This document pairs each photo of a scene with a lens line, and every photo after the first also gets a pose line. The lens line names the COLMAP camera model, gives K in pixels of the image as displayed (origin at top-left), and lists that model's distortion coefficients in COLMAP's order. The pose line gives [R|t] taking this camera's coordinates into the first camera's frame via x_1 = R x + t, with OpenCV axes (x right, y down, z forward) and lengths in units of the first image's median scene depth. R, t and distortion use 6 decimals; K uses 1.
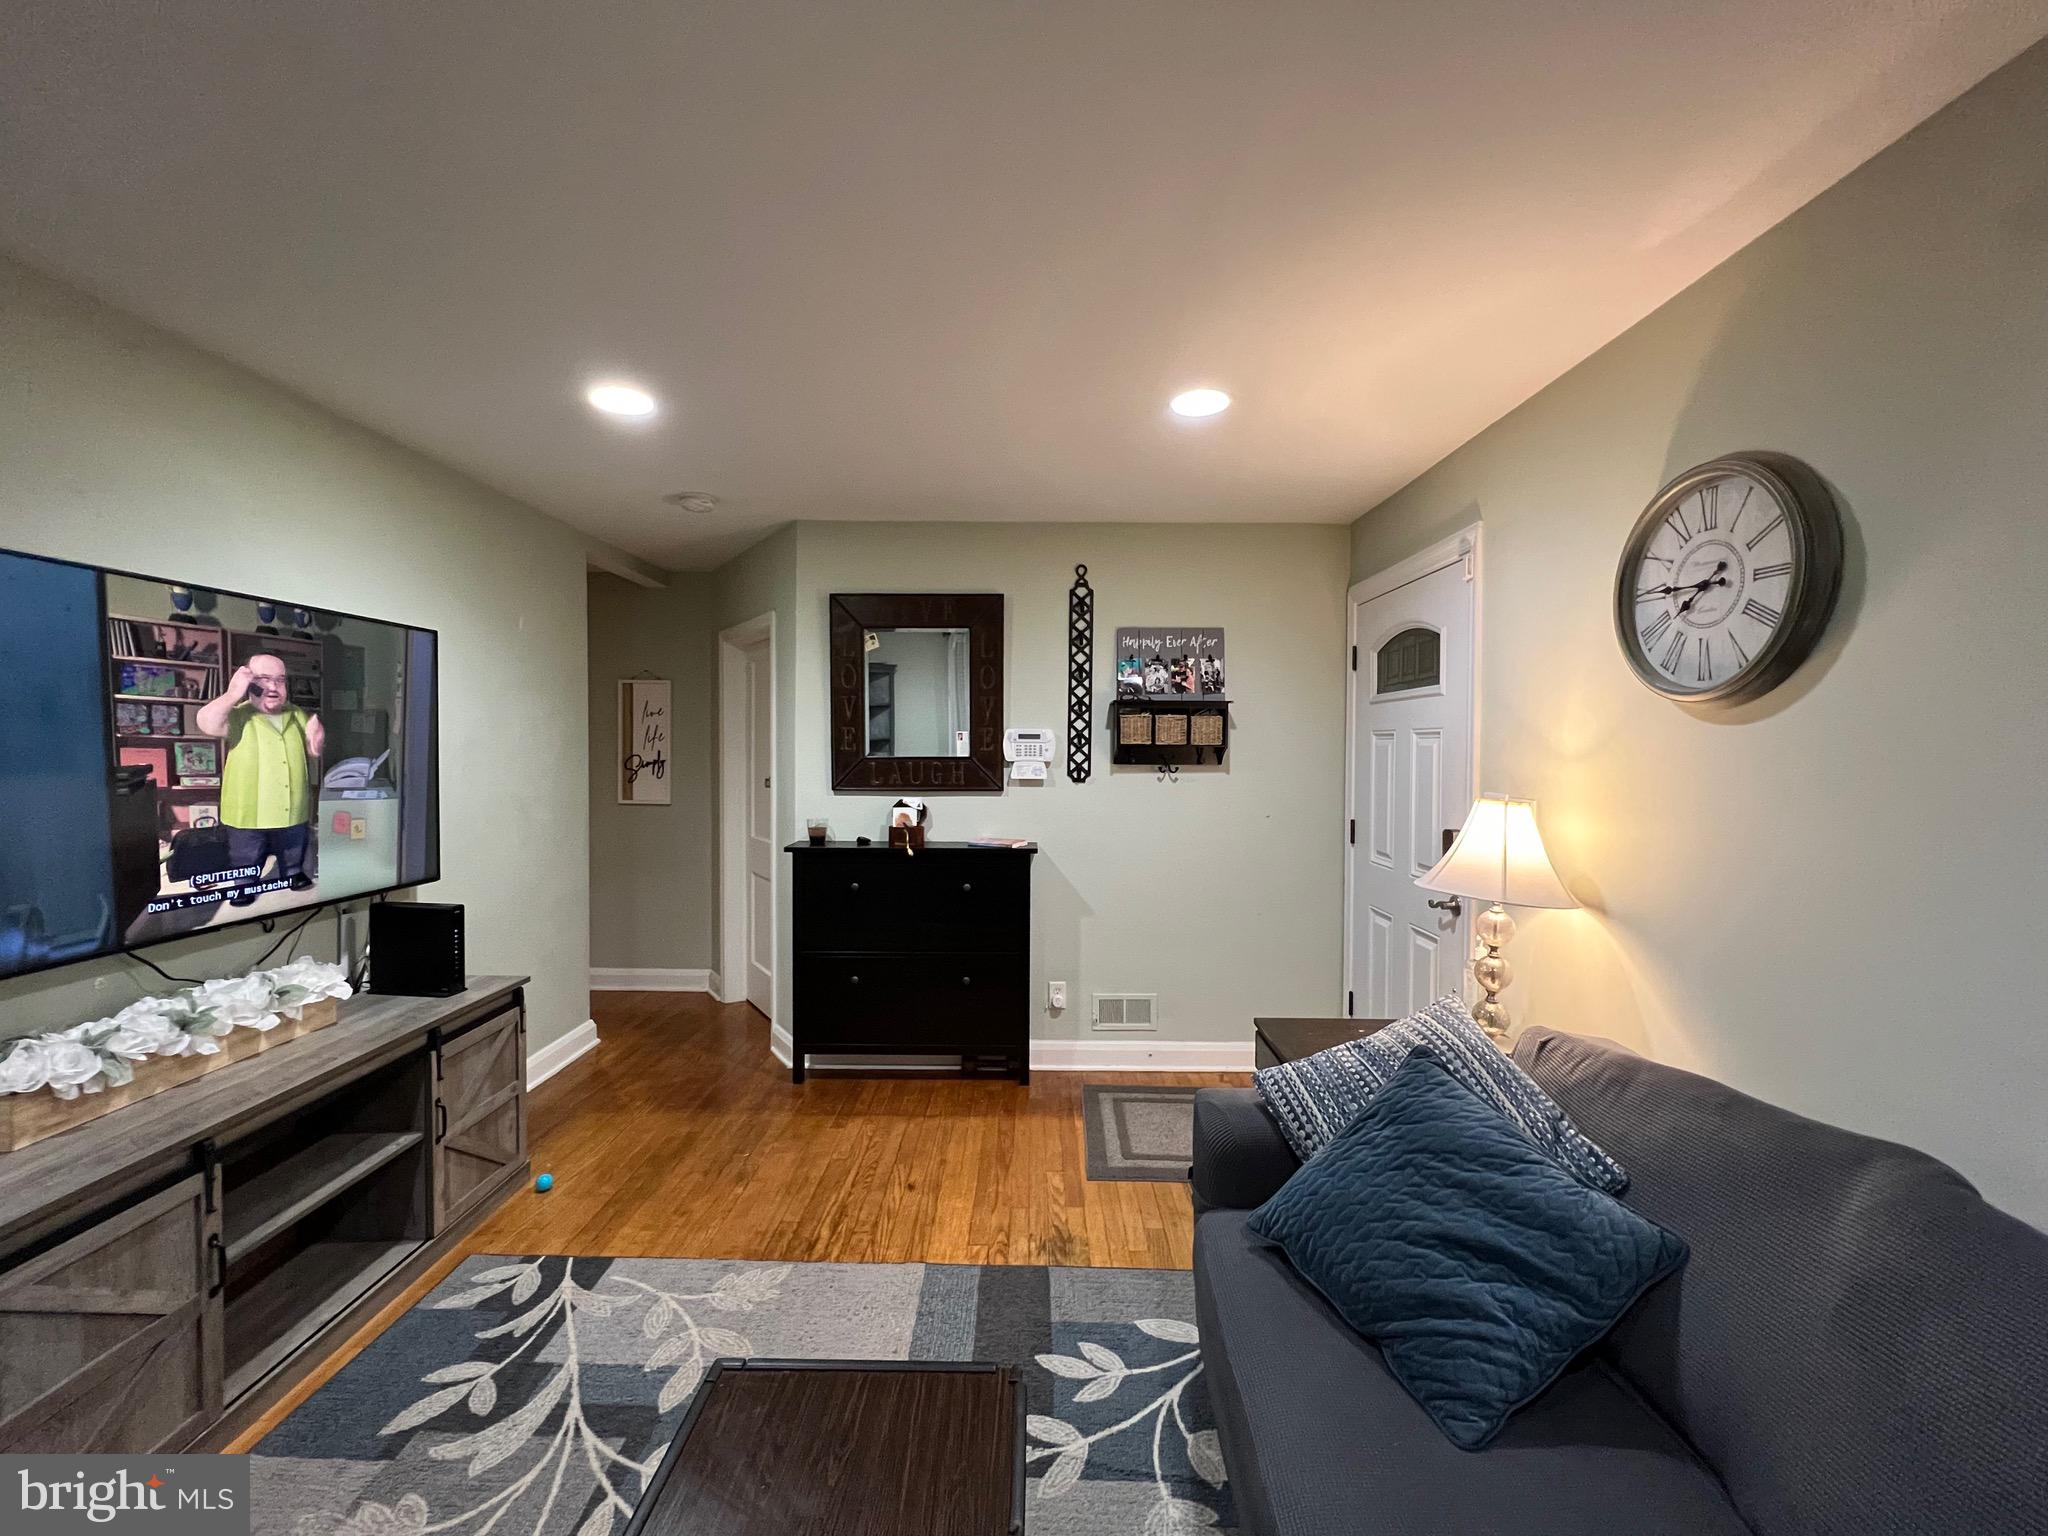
lens RADIAL K [[821.2, 0, 1016.2], [0, 821.2, 766.7], [0, 0, 1]] dist [-0.003836, -0.000039]
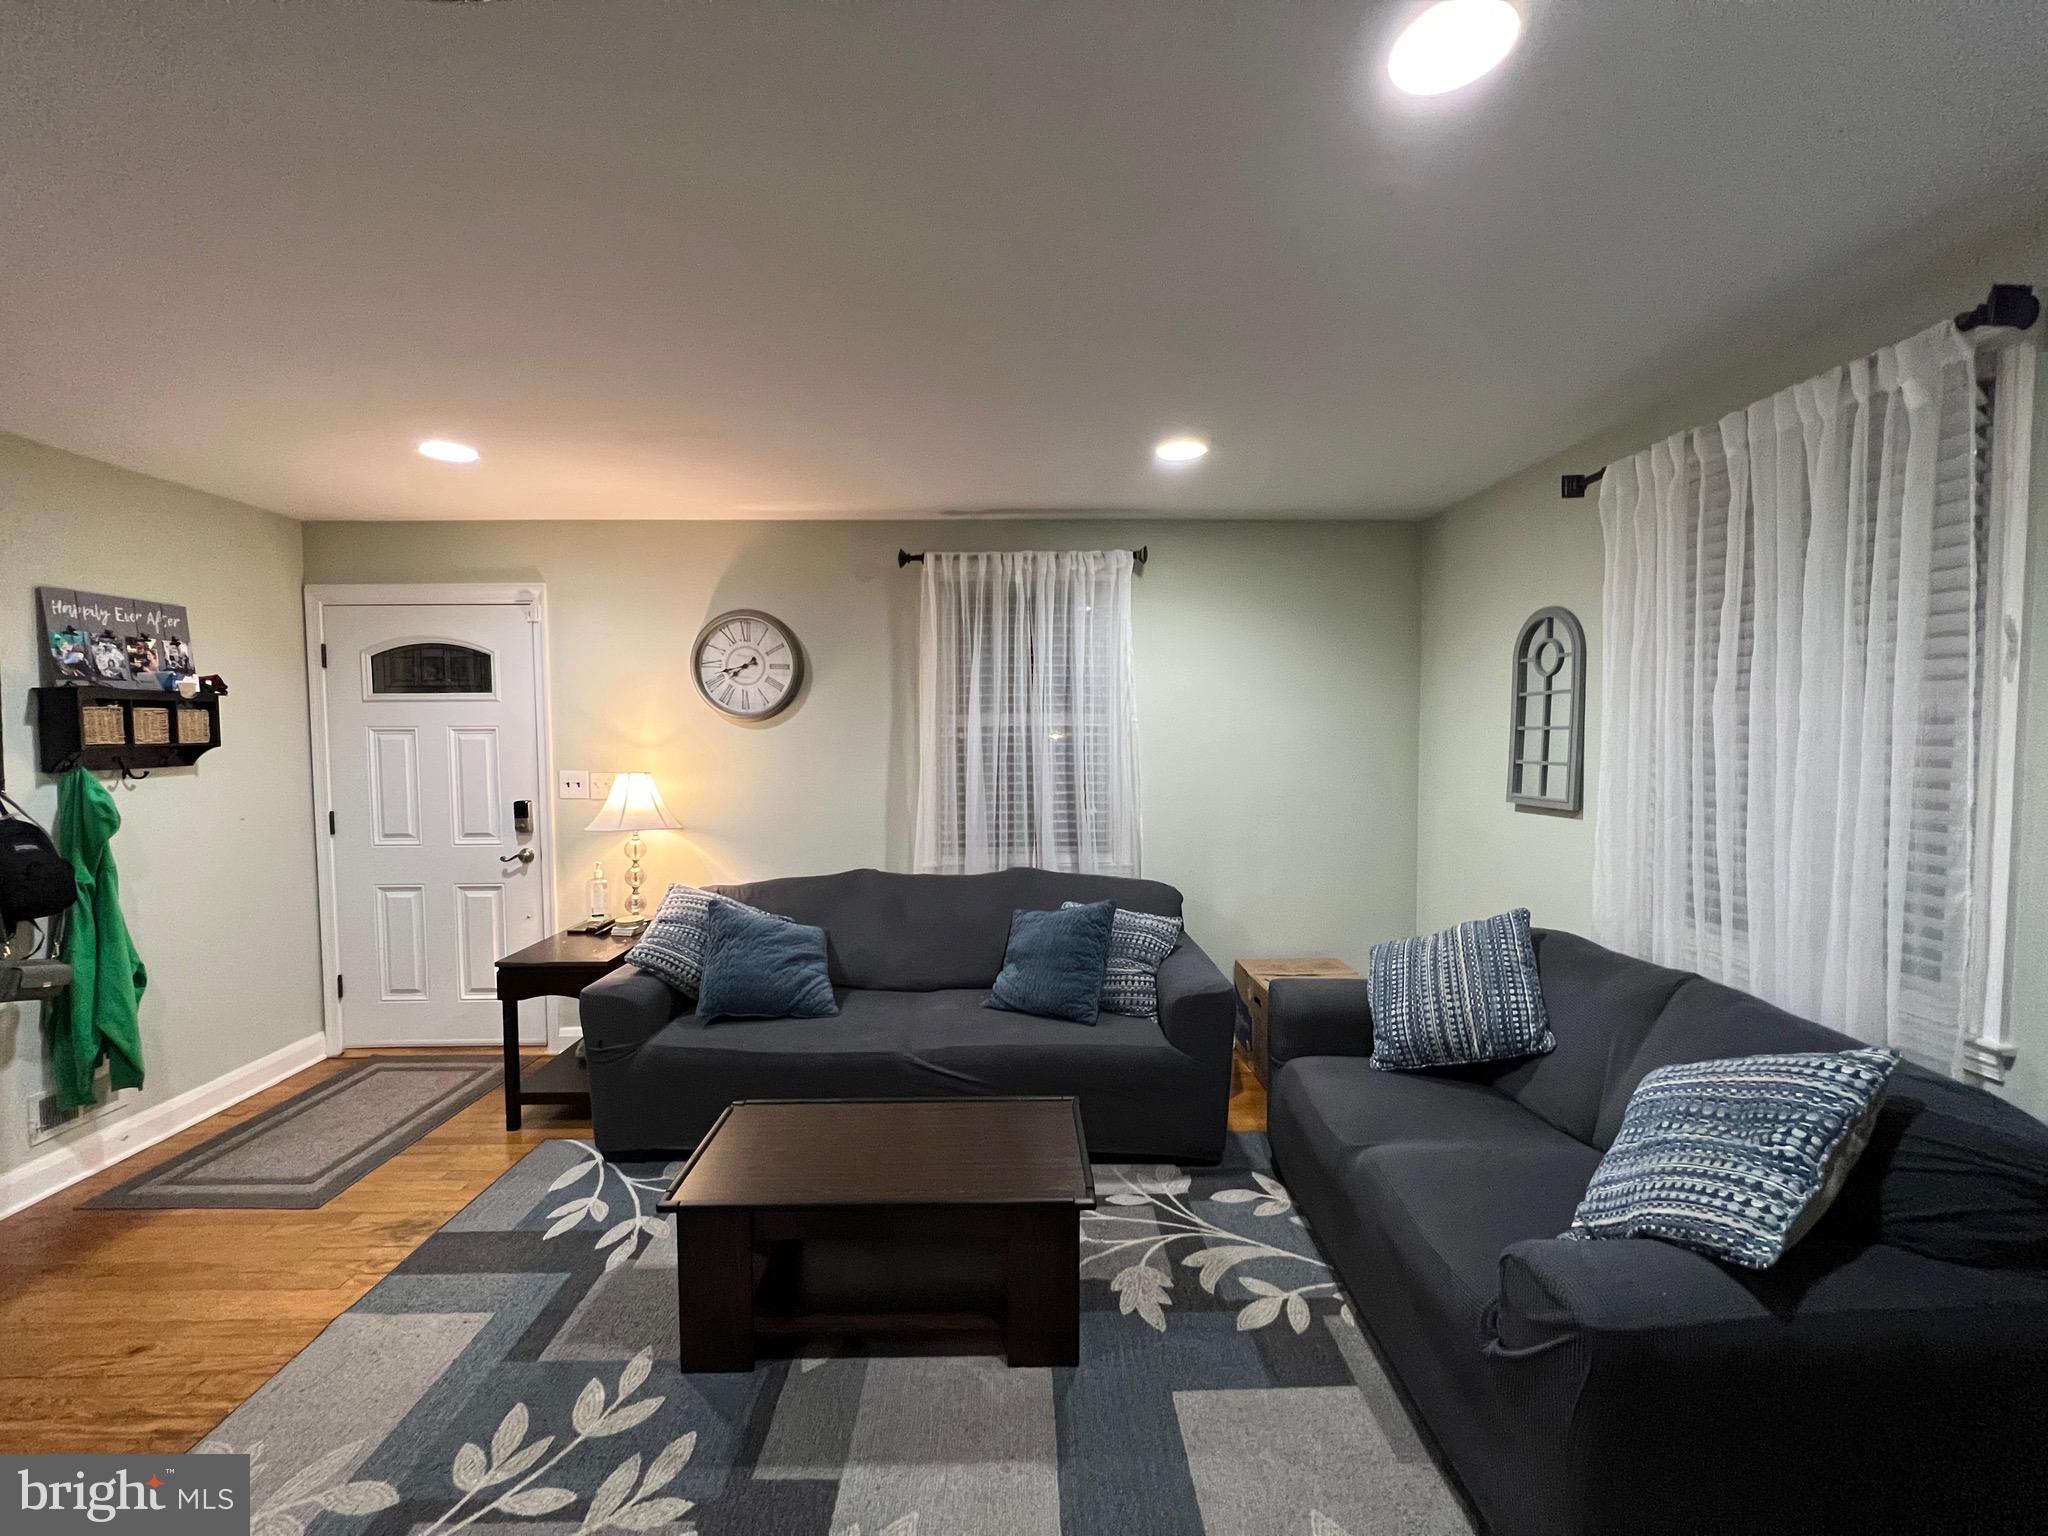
lens RADIAL K [[821.2, 0, 1025.4], [0, 821.2, 766.8], [0, 0, 1]] dist [-0.003836, -0.000039]
pose [[-0.043195, -0.053941, 0.997609, -1.185844], [0.029167, 0.998048, 0.055227, -0.042544], [-0.998641, 0.031483, -0.041537, 0.290910]]
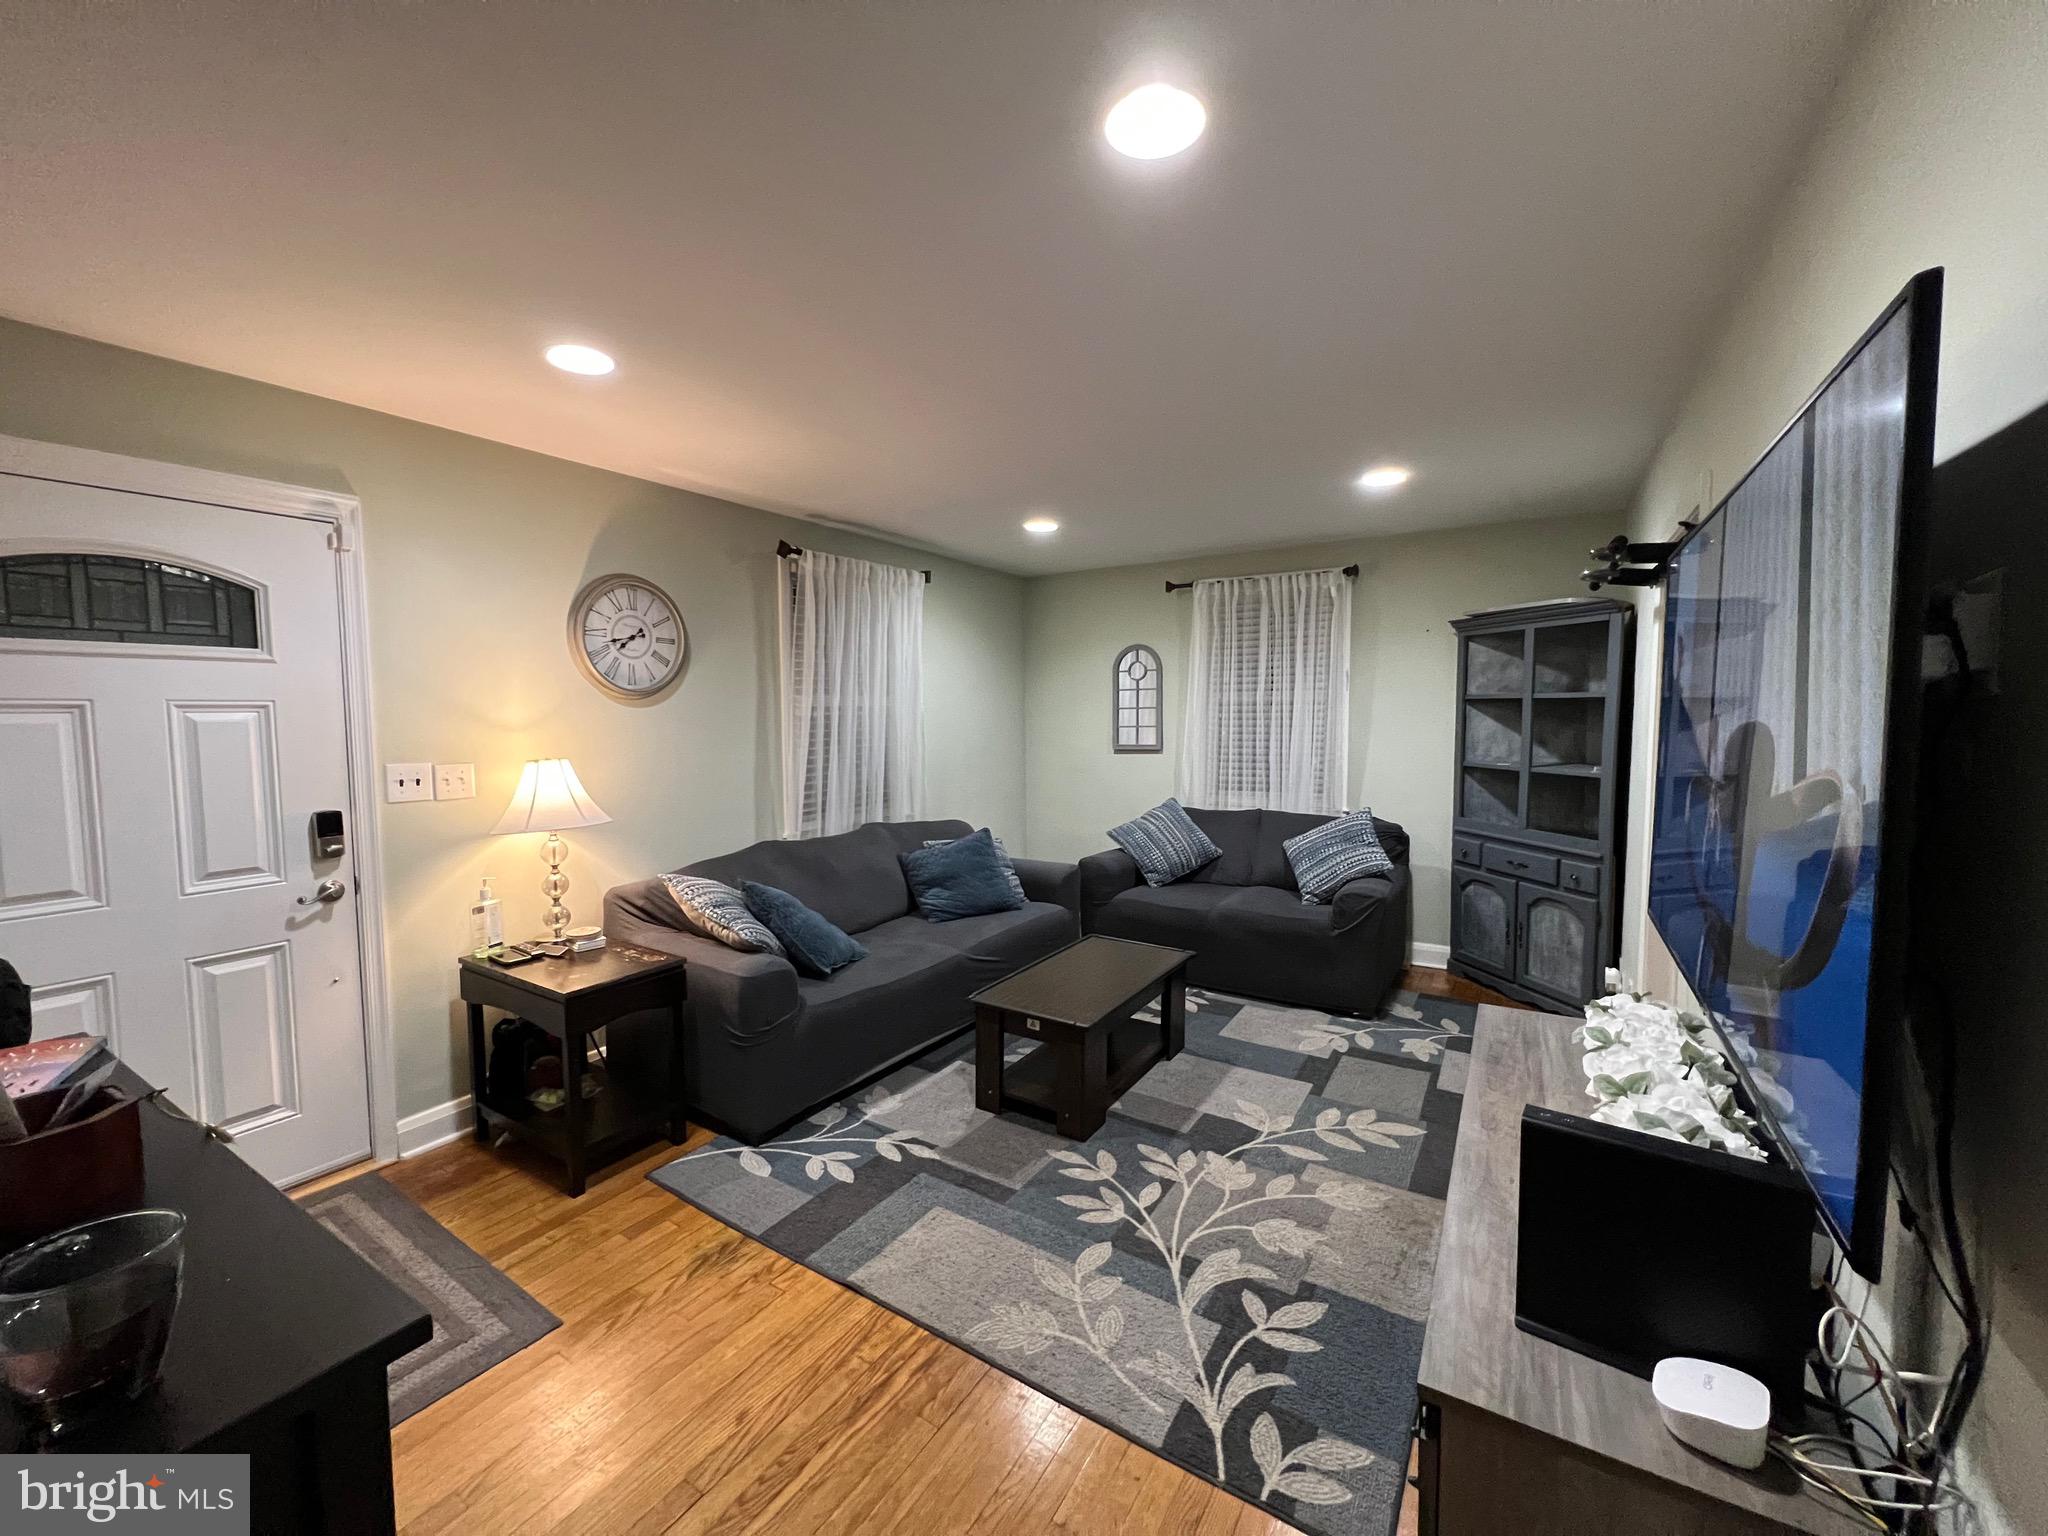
lens RADIAL K [[821.2, 0, 1031.8], [0, 821.2, 768.1], [0, 0, 1]] dist [-0.003836, -0.000039]
pose [[-0.863685, -0.037455, 0.502638, -0.853277], [0.012483, 0.995340, 0.095619, -0.070009], [-0.503877, 0.088860, -0.859192, 1.894138]]
